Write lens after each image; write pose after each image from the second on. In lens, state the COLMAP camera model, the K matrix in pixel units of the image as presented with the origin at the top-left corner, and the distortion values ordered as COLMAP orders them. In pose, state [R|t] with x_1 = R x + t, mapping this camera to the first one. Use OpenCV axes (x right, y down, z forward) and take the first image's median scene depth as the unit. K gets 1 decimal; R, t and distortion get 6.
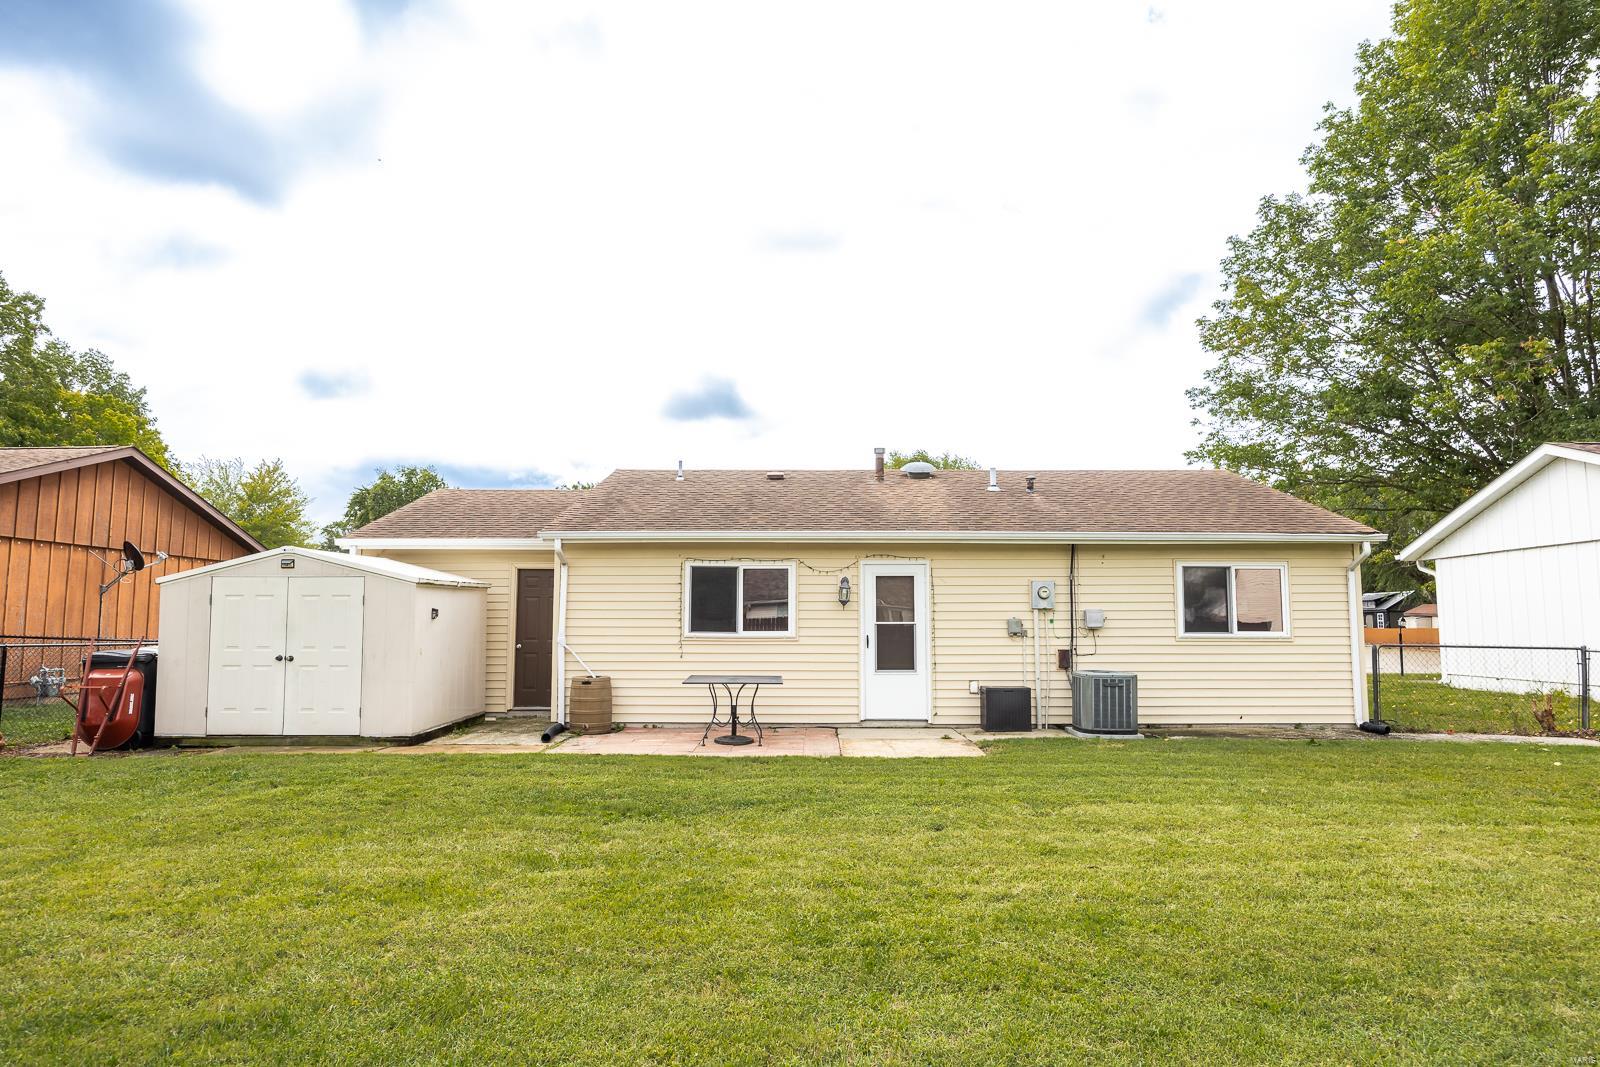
lens RADIAL K [[960.3, 0, 800.0], [0, 960.3, 533.5], [0, 0, 1]] dist [-0.003500, -0.001634]
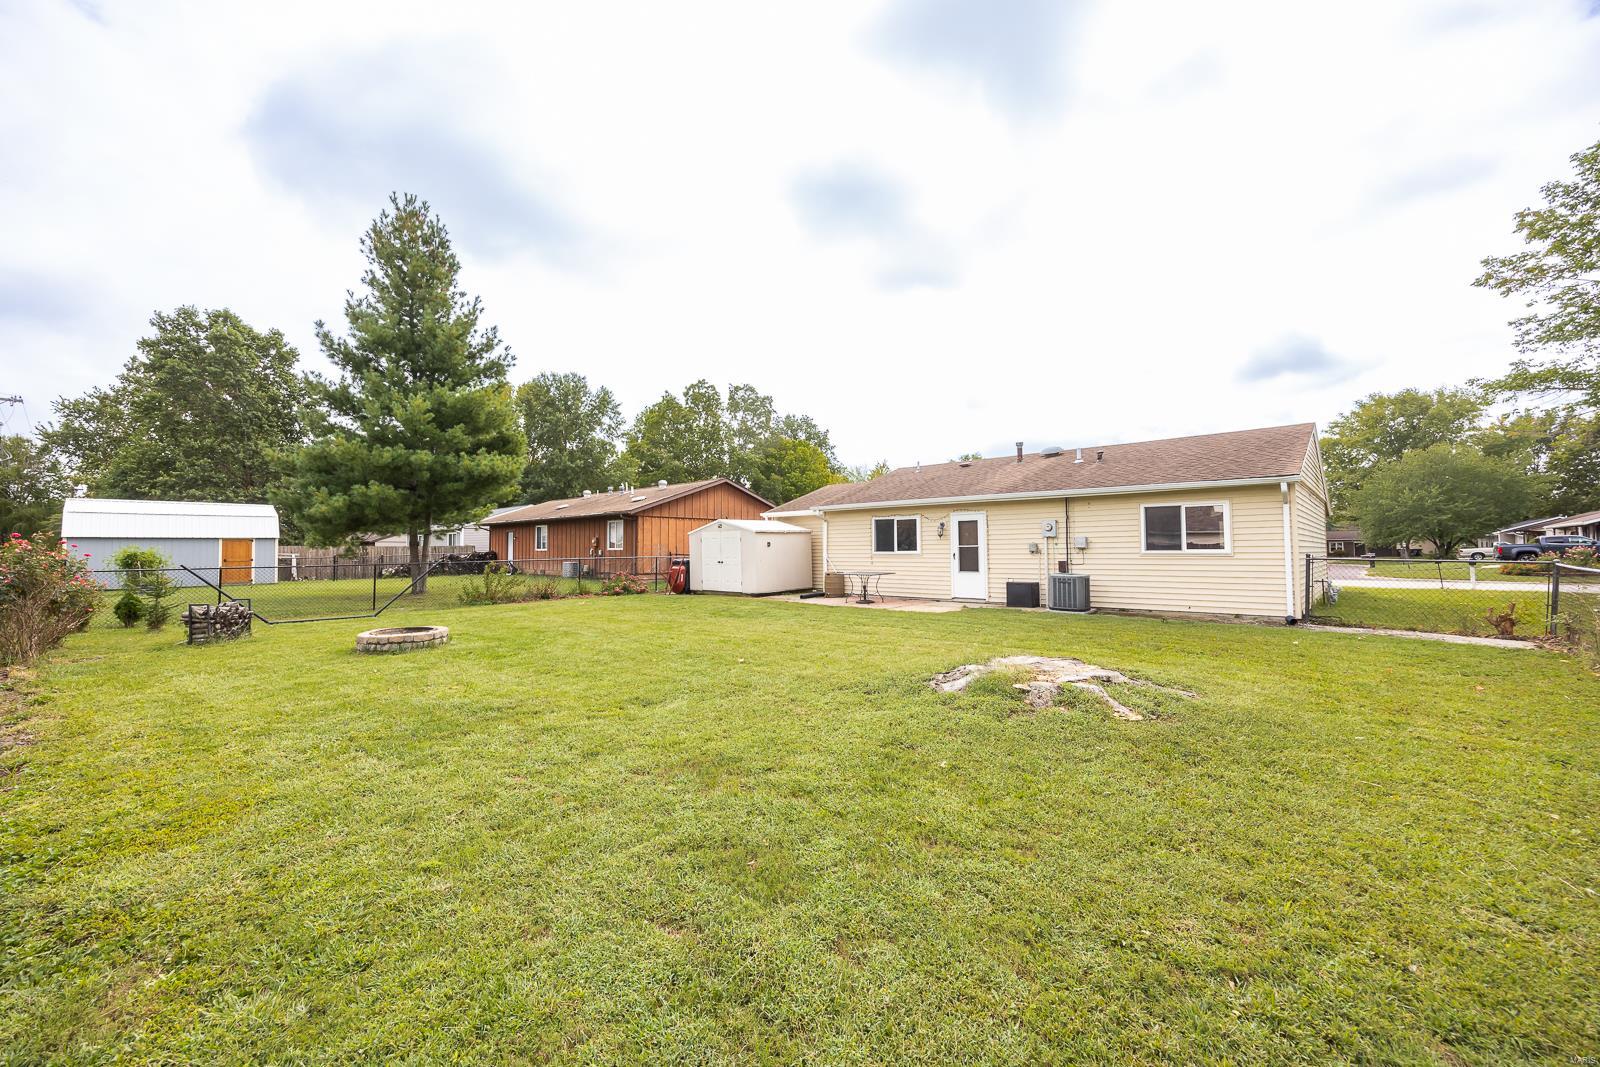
lens RADIAL K [[639.0, 0, 800.0], [0, 639.0, 533.5], [0, 0, 1]] dist [-0.002576, -0.000178]
pose [[0.741723, -0.022743, -0.670321, 0.680680], [0.069882, 0.996606, 0.043512, -0.006739], [0.667056, -0.079117, 0.740795, -0.118714]]
